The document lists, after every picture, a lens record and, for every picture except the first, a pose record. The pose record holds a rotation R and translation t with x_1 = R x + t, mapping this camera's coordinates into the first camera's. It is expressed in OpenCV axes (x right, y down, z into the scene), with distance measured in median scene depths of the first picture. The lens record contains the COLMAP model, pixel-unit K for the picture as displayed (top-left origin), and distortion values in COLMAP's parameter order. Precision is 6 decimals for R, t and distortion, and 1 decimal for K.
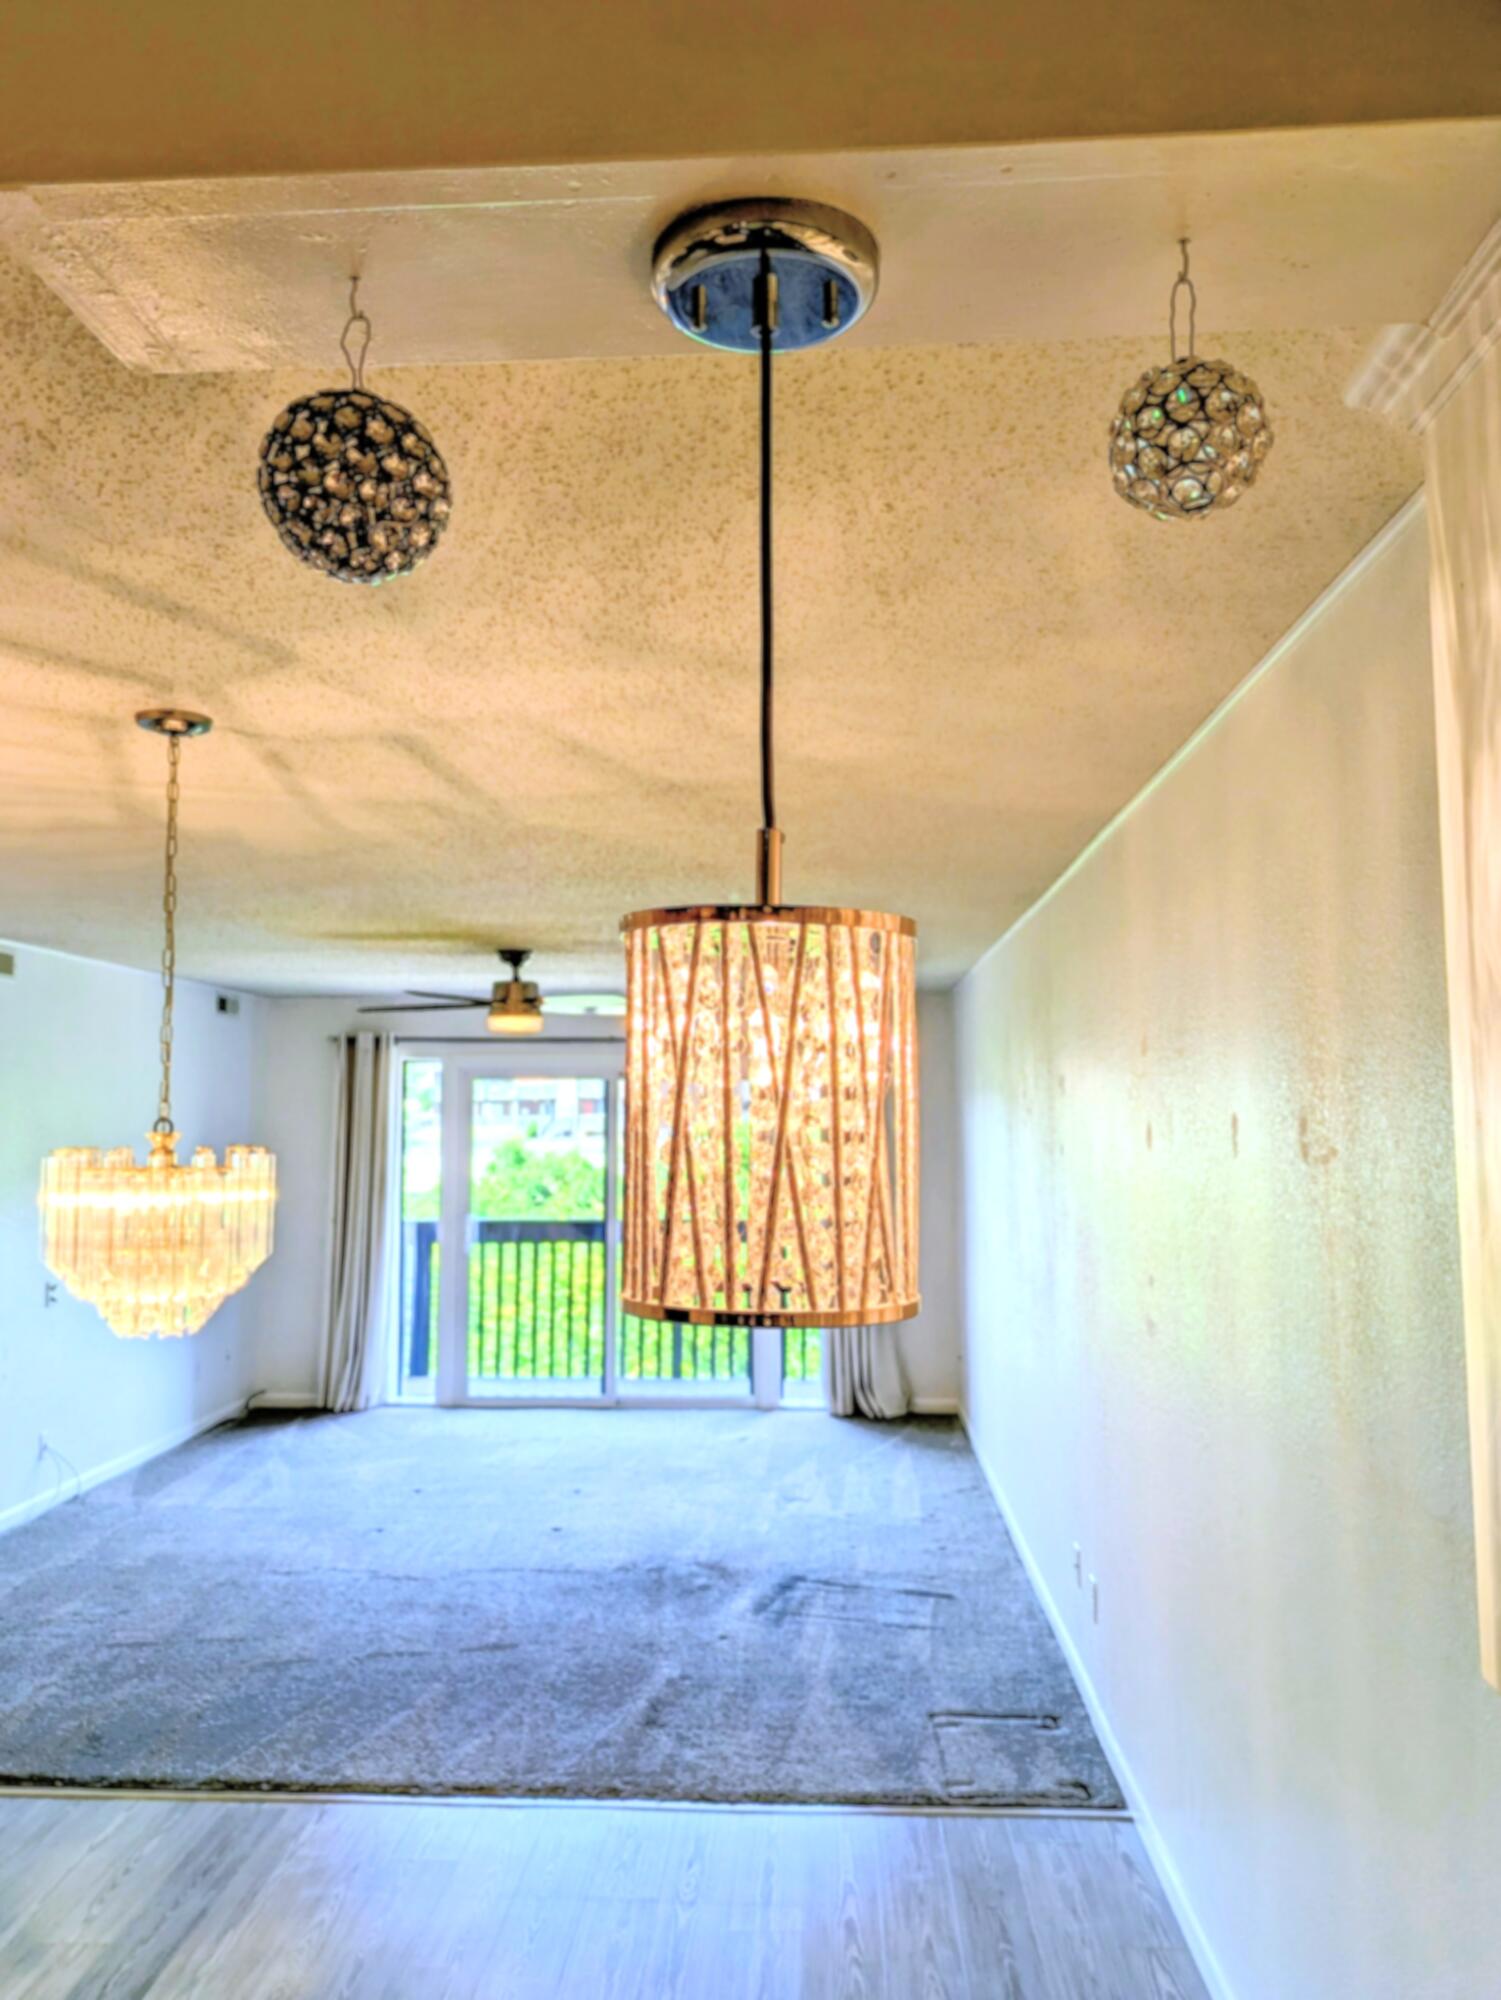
lens RADIAL K [[1527.4, 0, 754.0], [0, 1527.4, 992.1], [0, 0, 1]] dist [0.076034, -0.107840]
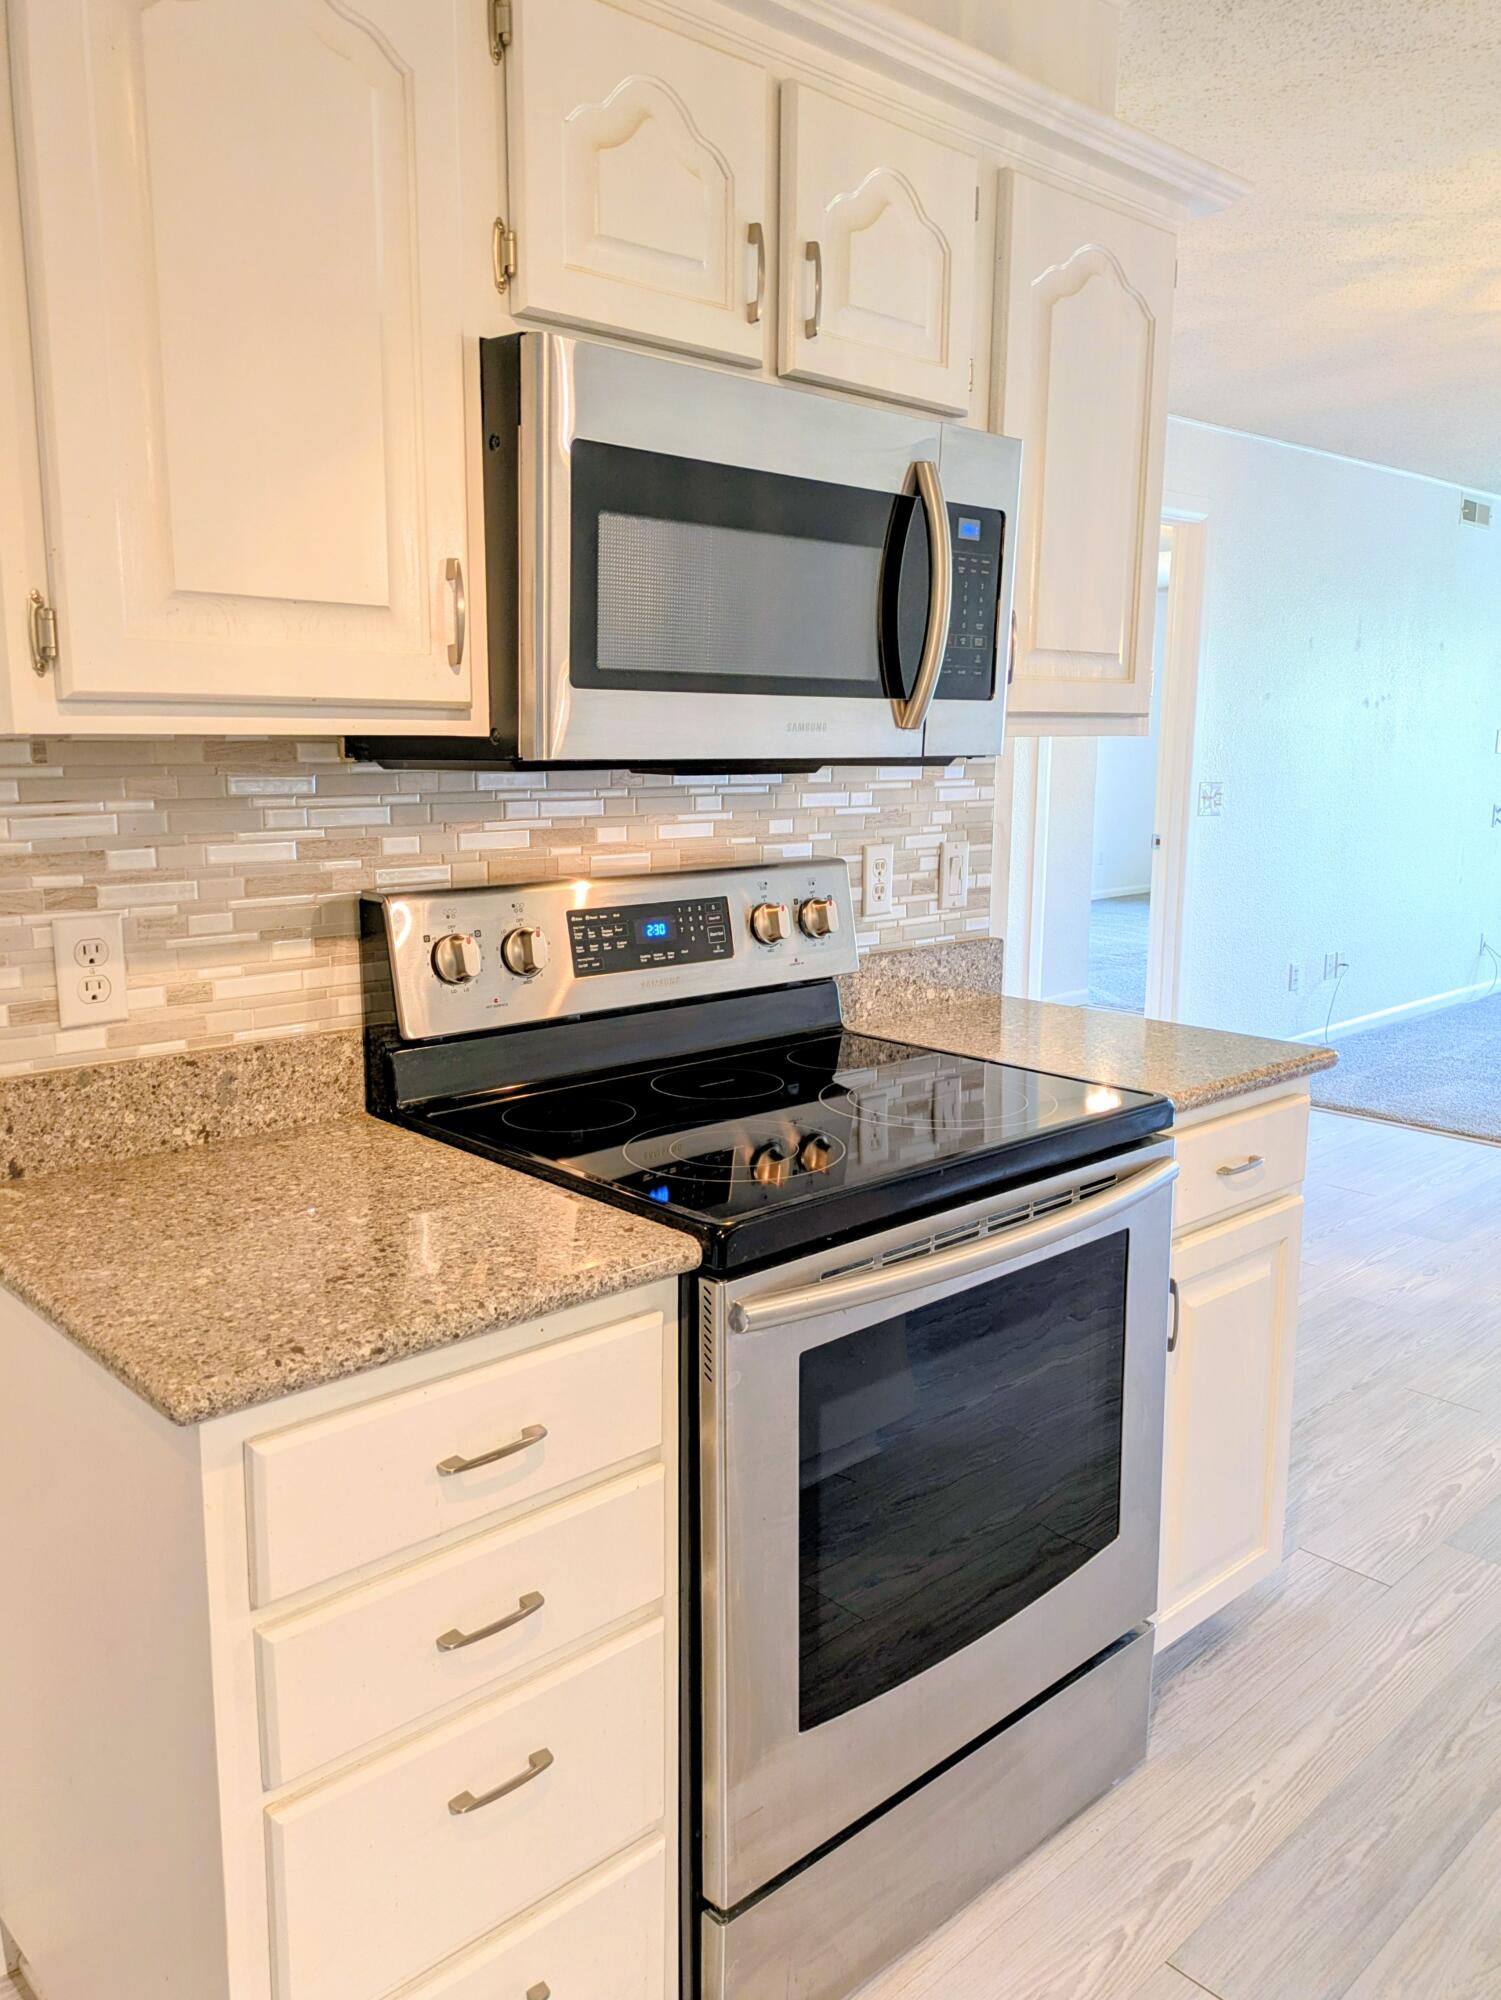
lens RADIAL K [[1527.4, 0, 754.0], [0, 1527.4, 992.1], [0, 0, 1]] dist [0.076034, -0.107840]
pose [[0.727365, 0.125947, -0.674594, -0.084580], [0.052266, 0.969992, 0.237453, 0.028635], [0.684257, -0.207974, 0.698956, -0.250465]]
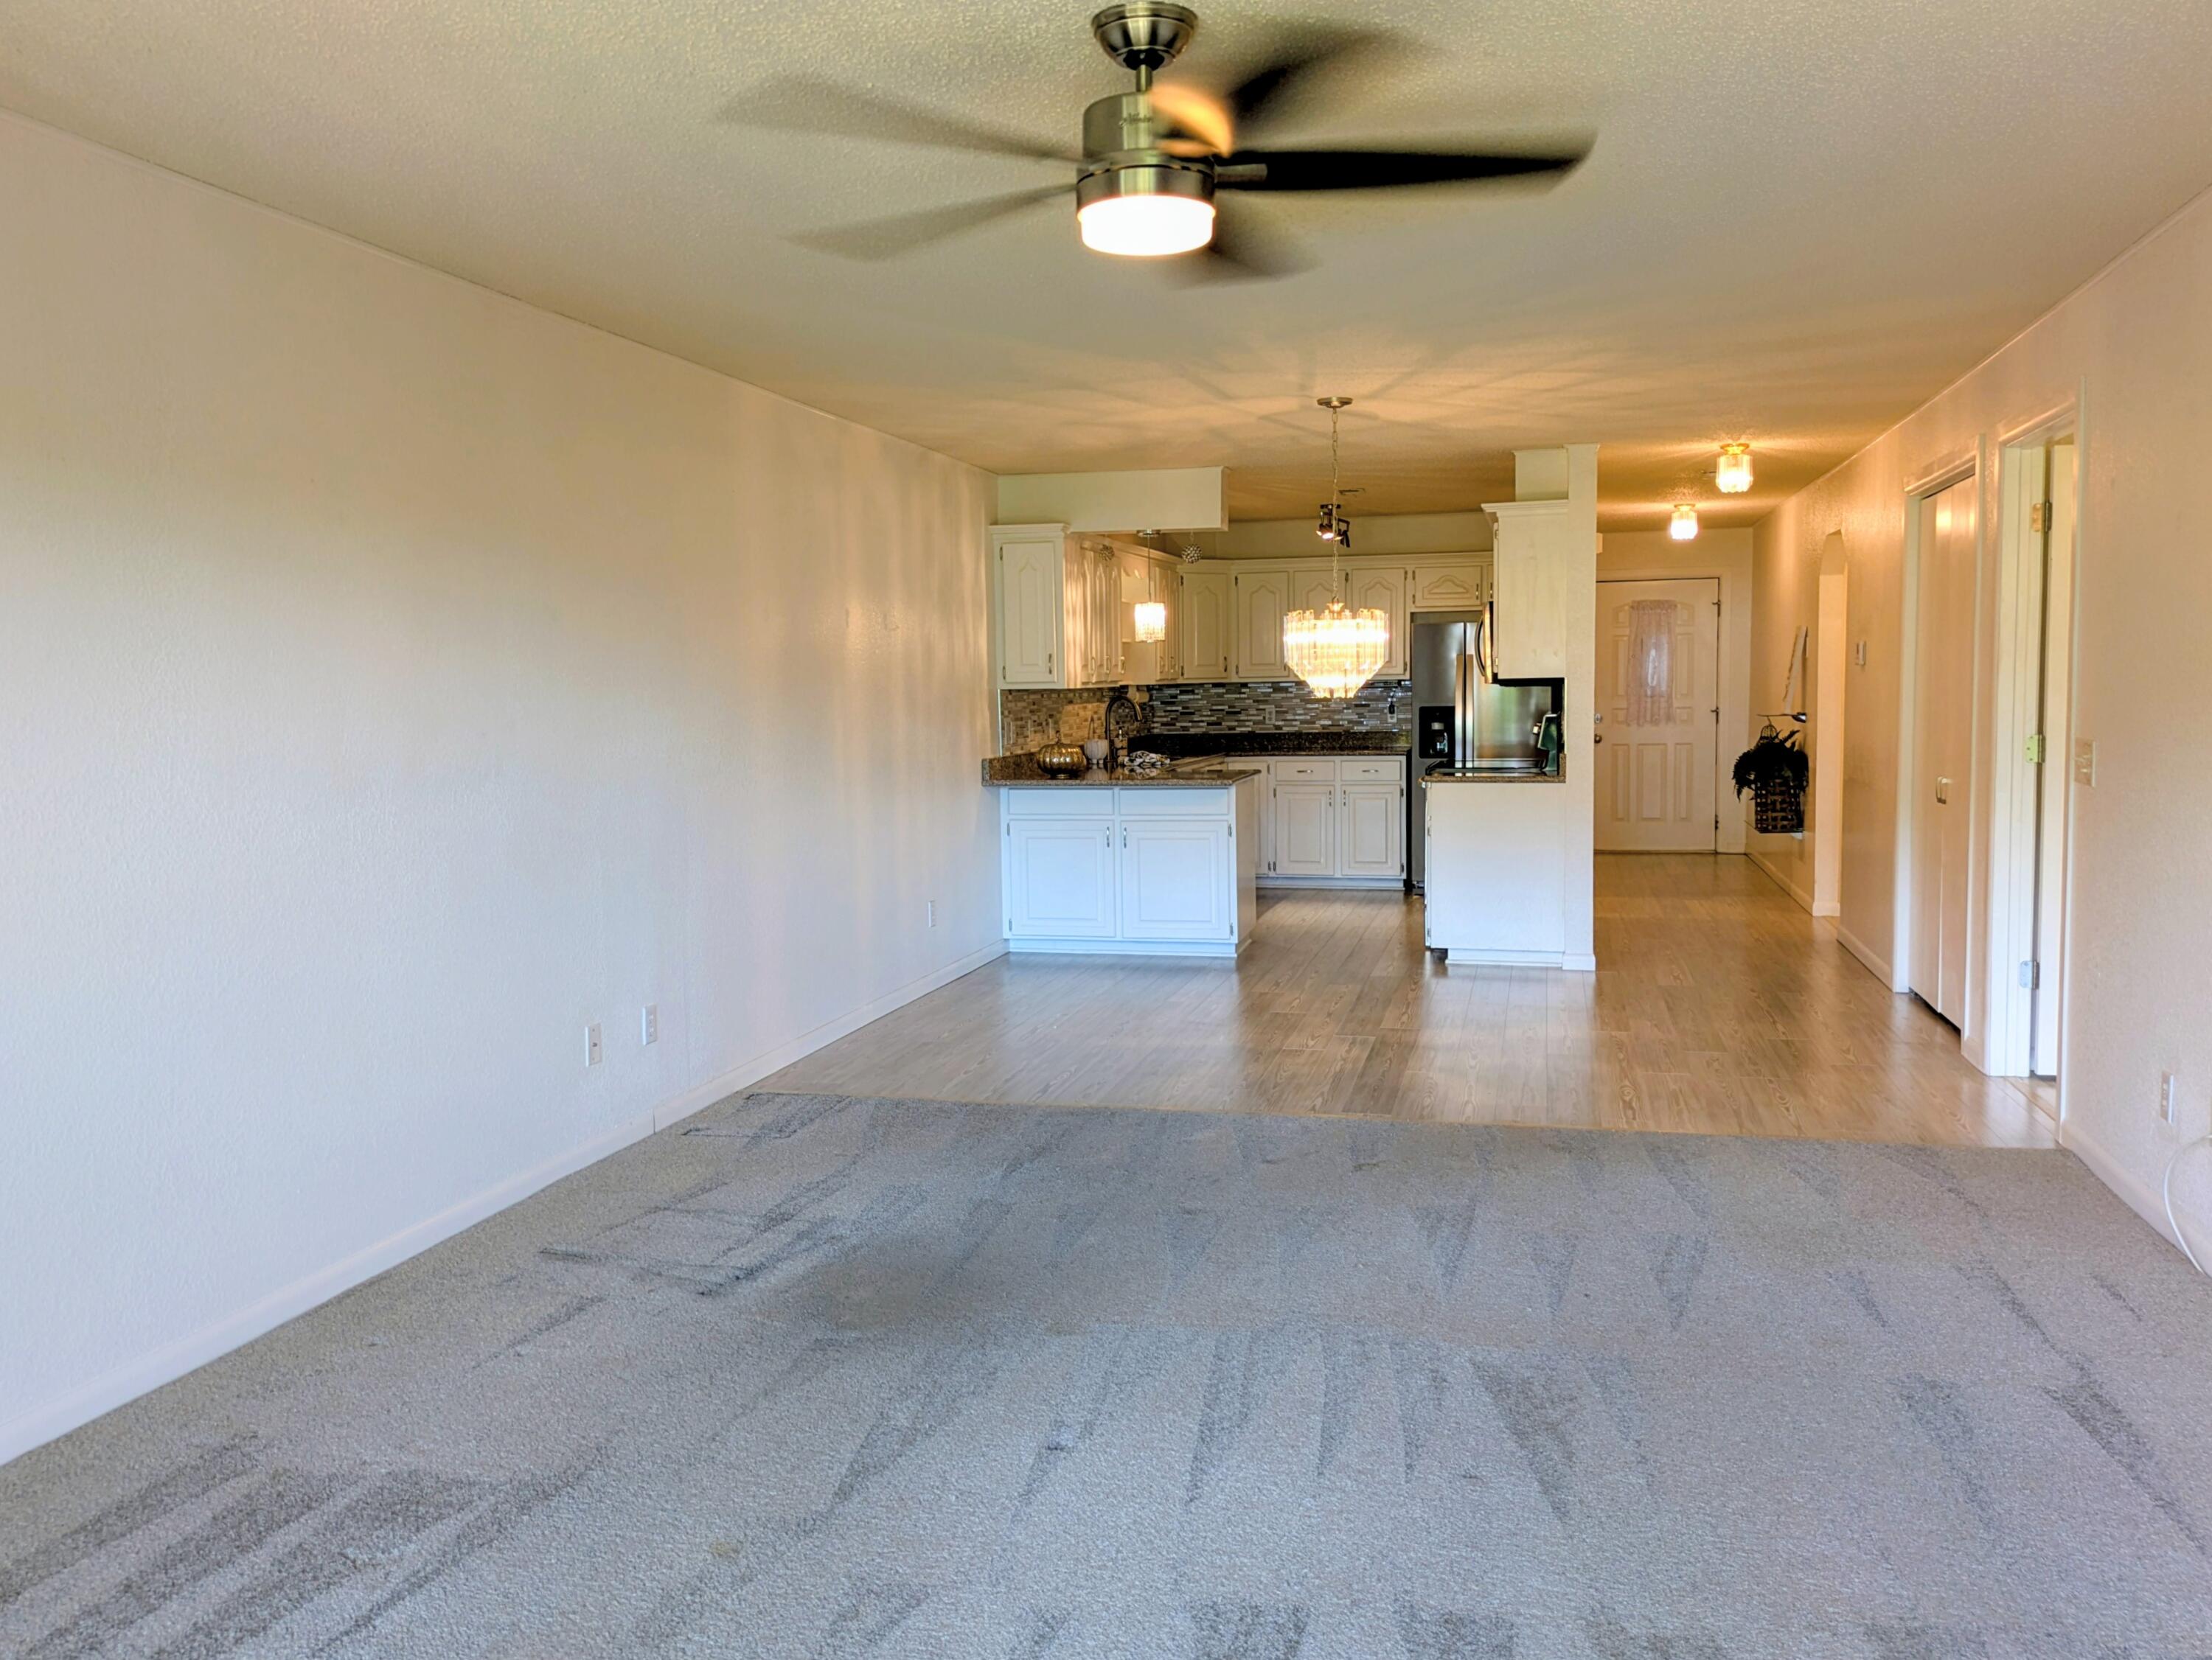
lens RADIAL K [[1727.1, 0, 1106.0], [0, 1727.1, 830.0], [0, 0, 1]] dist [0.068094, -0.091363]
pose [[-0.980891, 0.003070, 0.194536, -0.269313], [0.002561, 0.999993, -0.002867, 0.203603], [-0.194543, -0.002314, -0.980891, 1.702661]]
